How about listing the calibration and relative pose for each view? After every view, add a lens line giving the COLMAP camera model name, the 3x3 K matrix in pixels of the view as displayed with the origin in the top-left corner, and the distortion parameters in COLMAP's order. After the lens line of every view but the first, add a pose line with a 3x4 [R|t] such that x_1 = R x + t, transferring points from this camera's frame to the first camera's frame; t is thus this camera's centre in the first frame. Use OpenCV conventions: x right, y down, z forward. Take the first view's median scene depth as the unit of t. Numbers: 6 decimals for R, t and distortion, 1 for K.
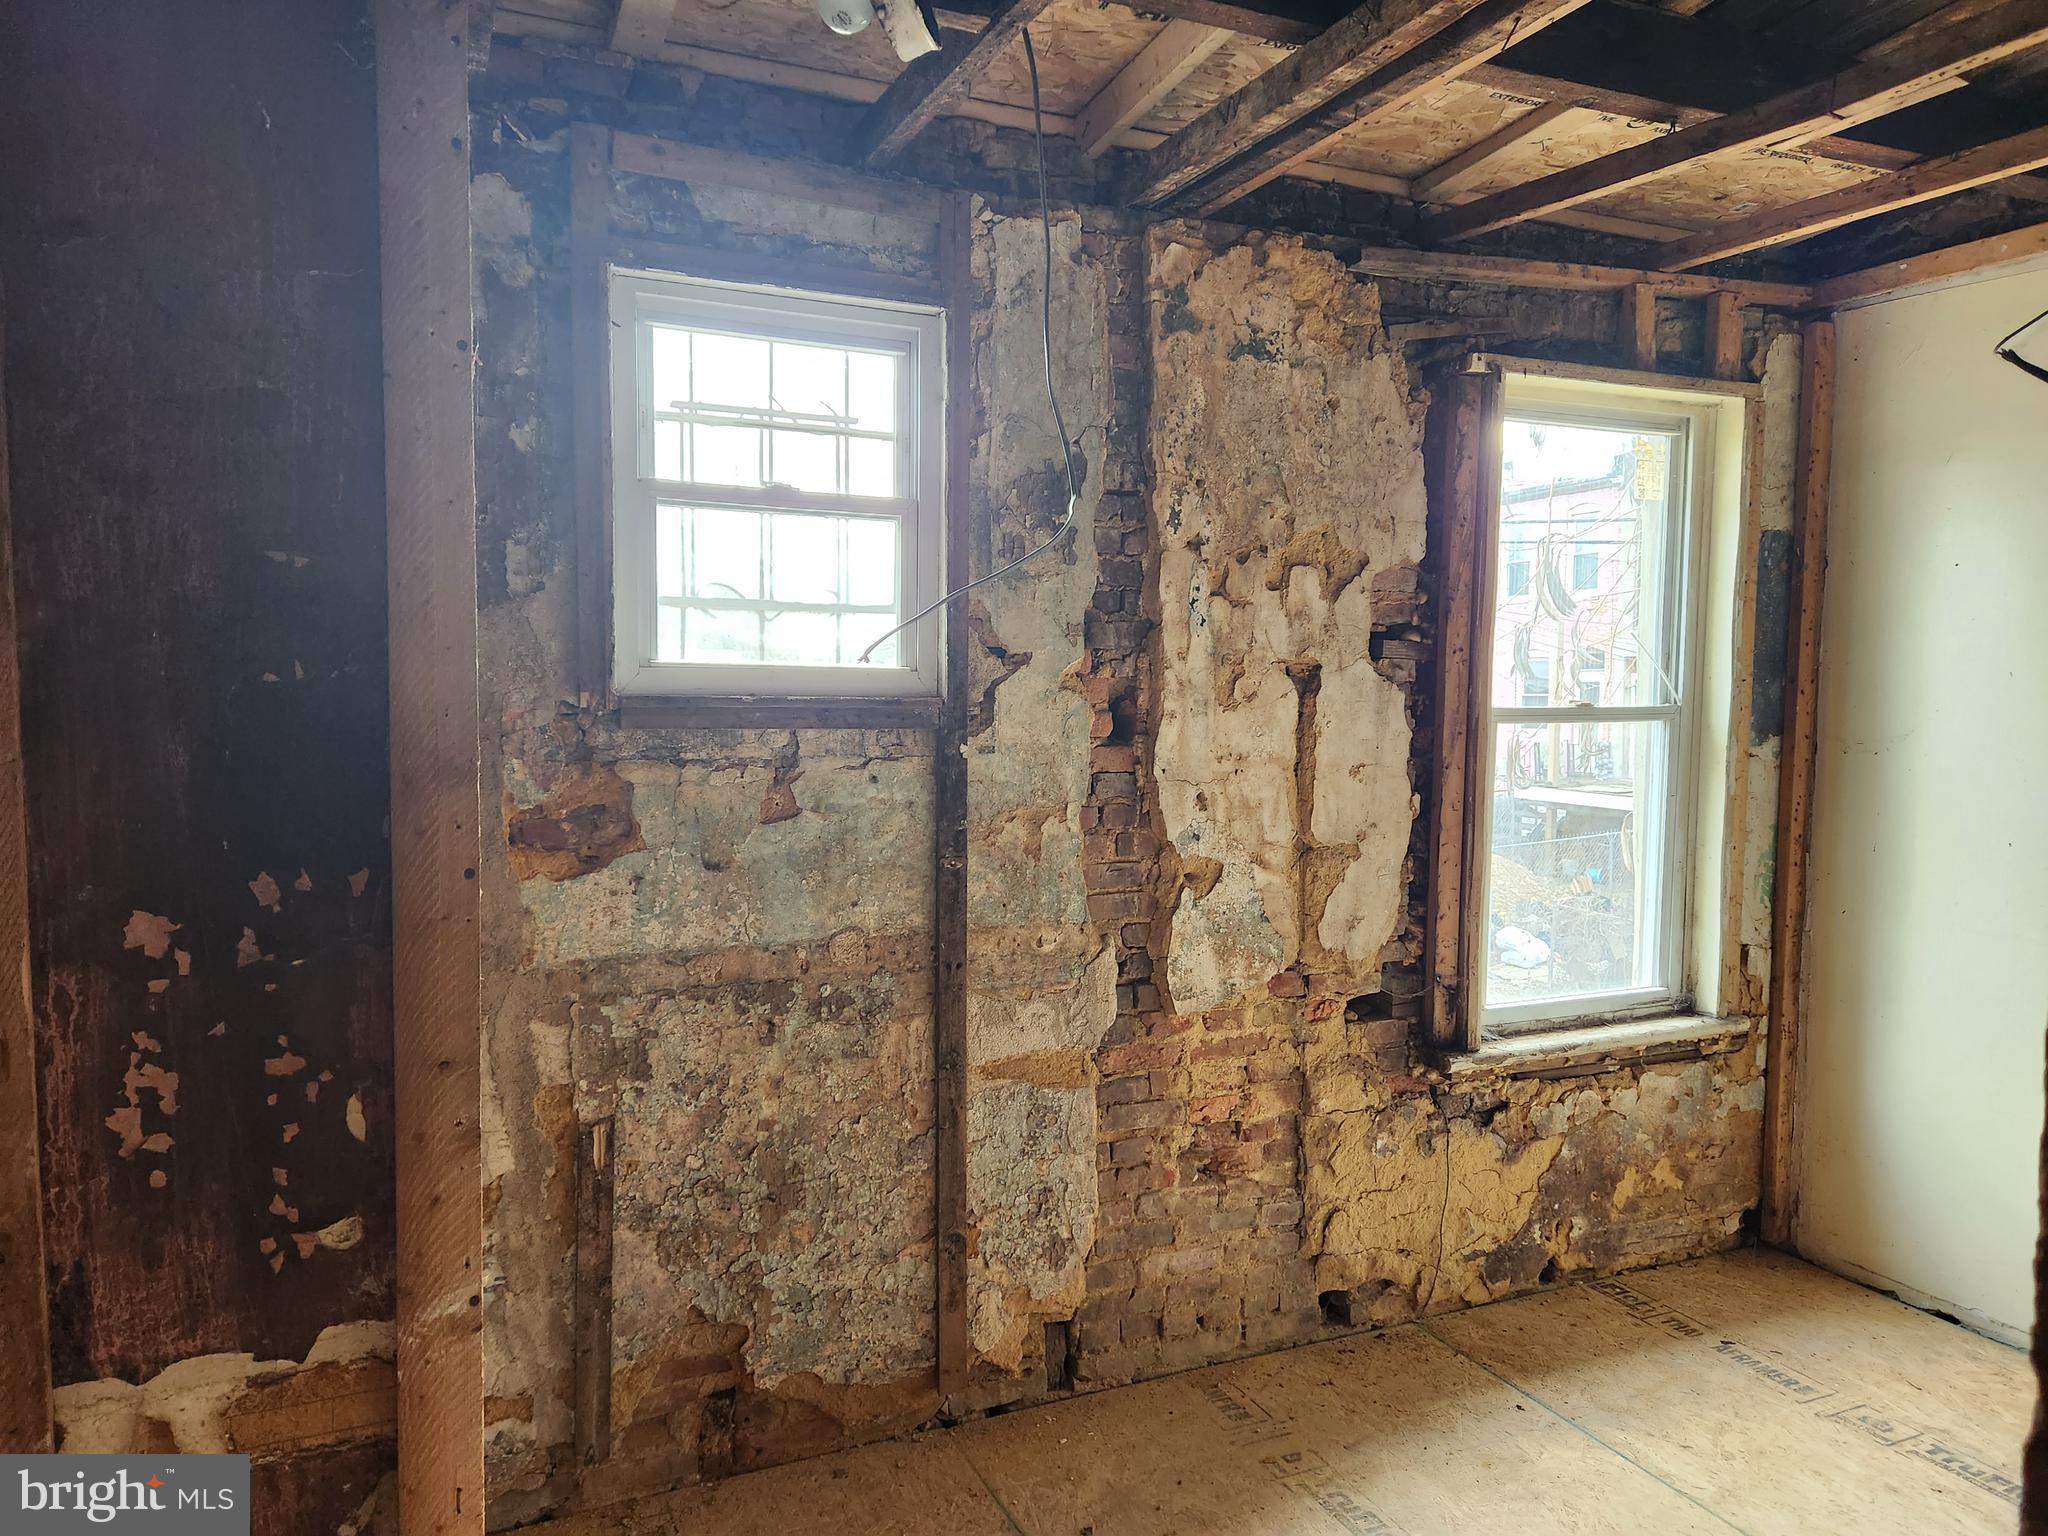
lens RADIAL K [[1377.7, 0, 1023.4], [0, 1377.7, 766.8], [0, 0, 1]] dist [0.045947, -0.004221]
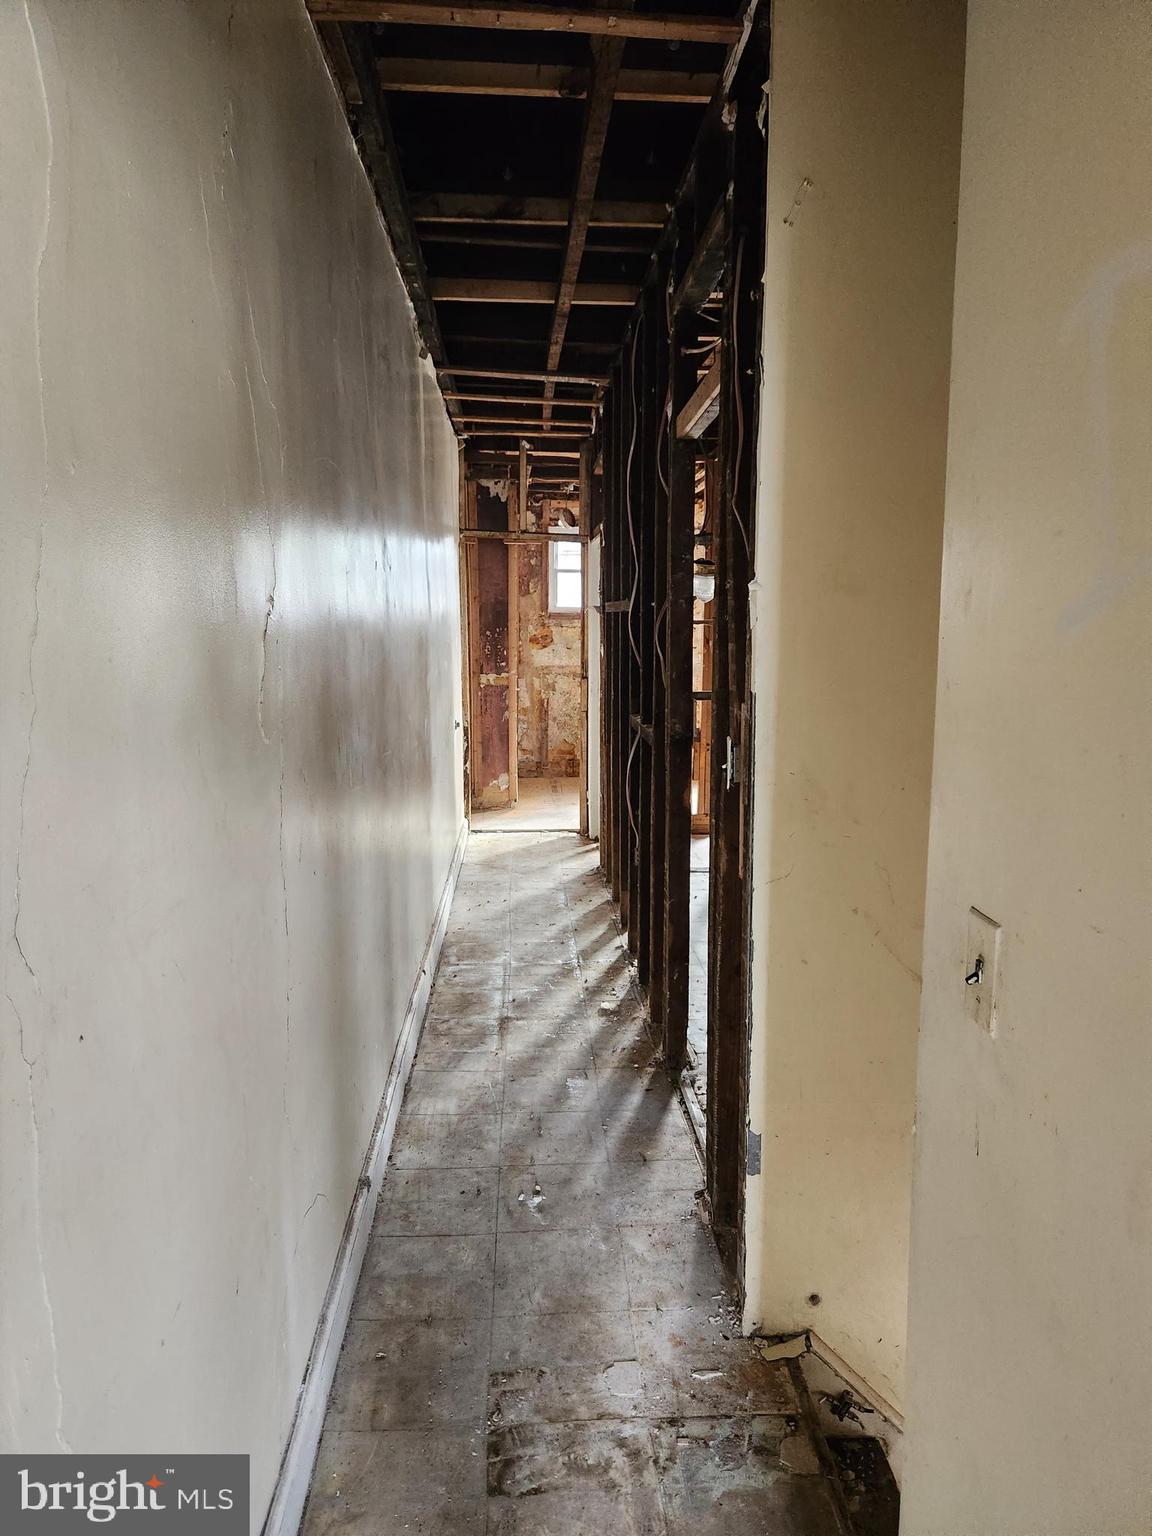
lens RADIAL K [[1033.3, 0, 575.7], [0, 1033.3, 773.5], [0, 0, 1]] dist [0.045947, -0.004221]
pose [[0.933297, 0.050869, -0.355485, 1.154466], [-0.017670, 0.995222, 0.096022, 0.165728], [0.358671, -0.083335, 0.929737, -2.495542]]
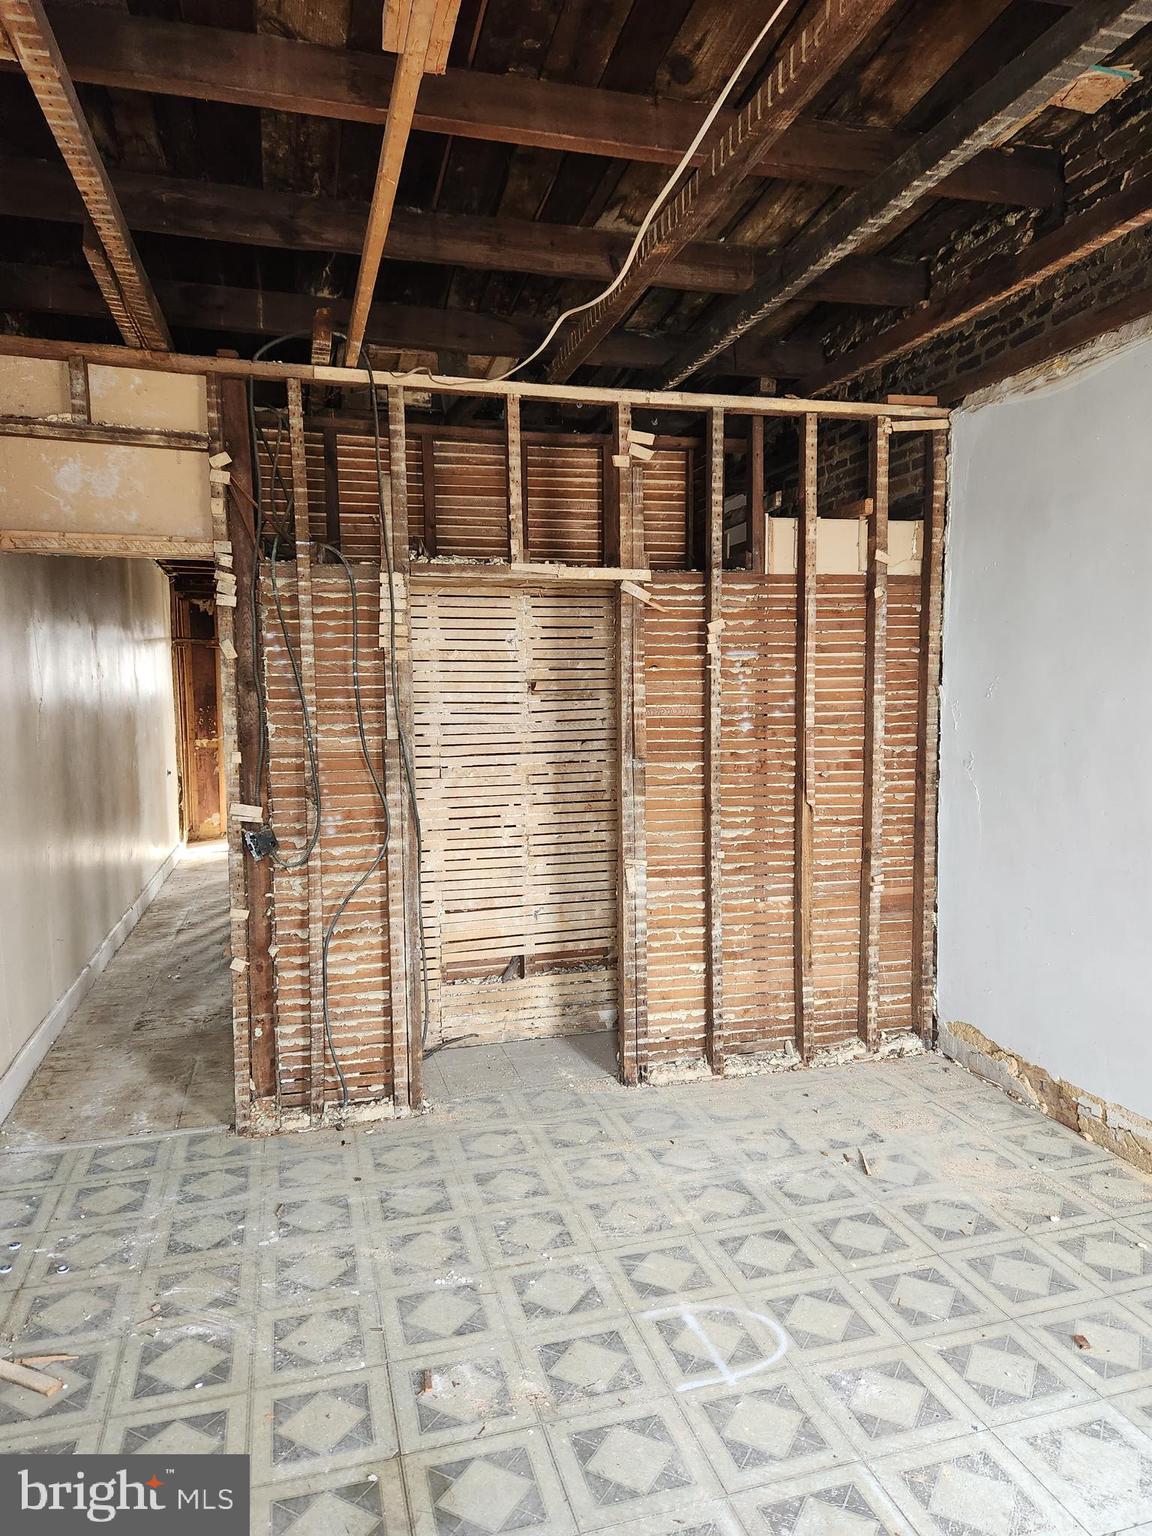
lens RADIAL K [[1033.3, 0, 585.2], [0, 1033.3, 764.8], [0, 0, 1]] dist [0.045947, -0.004221]
pose [[0.989063, -0.002857, -0.147467, 2.069511], [0.005697, 0.999806, 0.018835, 0.208865], [0.147385, -0.019469, 0.988888, -3.793009]]
